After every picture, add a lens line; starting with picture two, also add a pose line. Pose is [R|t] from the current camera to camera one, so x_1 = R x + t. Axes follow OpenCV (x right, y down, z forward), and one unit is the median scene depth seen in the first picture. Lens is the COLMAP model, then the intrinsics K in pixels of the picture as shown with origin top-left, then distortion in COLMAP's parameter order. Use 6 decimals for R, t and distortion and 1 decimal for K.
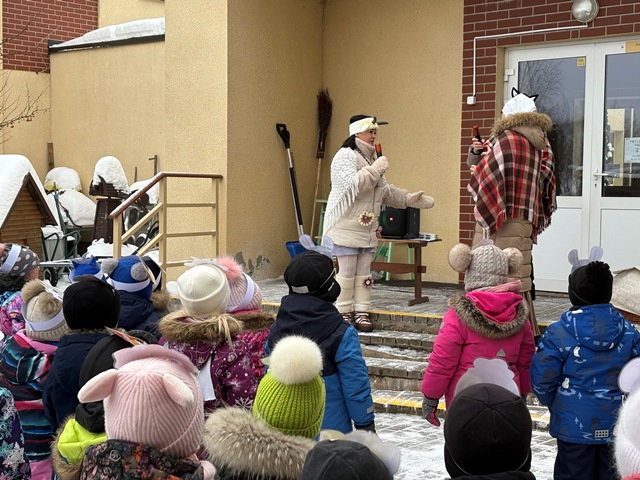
lens RADIAL K [[1130.0, 0, 320.0], [0, 1130.0, 240.0], [0, 0, 1]] dist [0.157629, -0.176754]
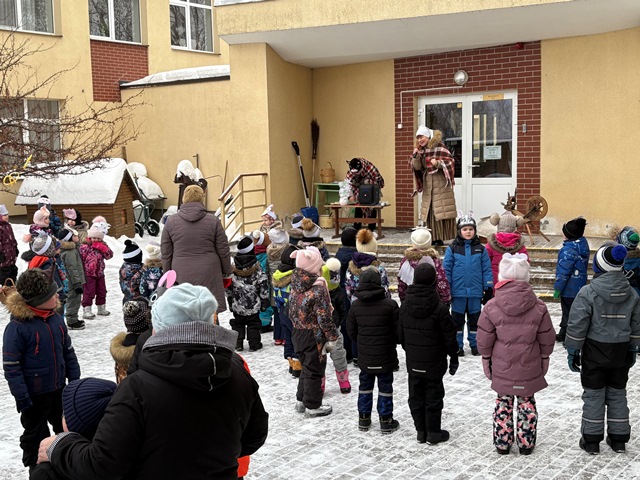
lens RADIAL K [[818.7, 0, 320.0], [0, 818.7, 240.0], [0, 0, 1]] dist [0.171841, -0.007576]
pose [[0.996900, -0.040935, 0.067185, -0.085100], [0.037191, 0.997735, 0.056056, -0.018419], [-0.069328, -0.053384, 0.996165, -0.294376]]
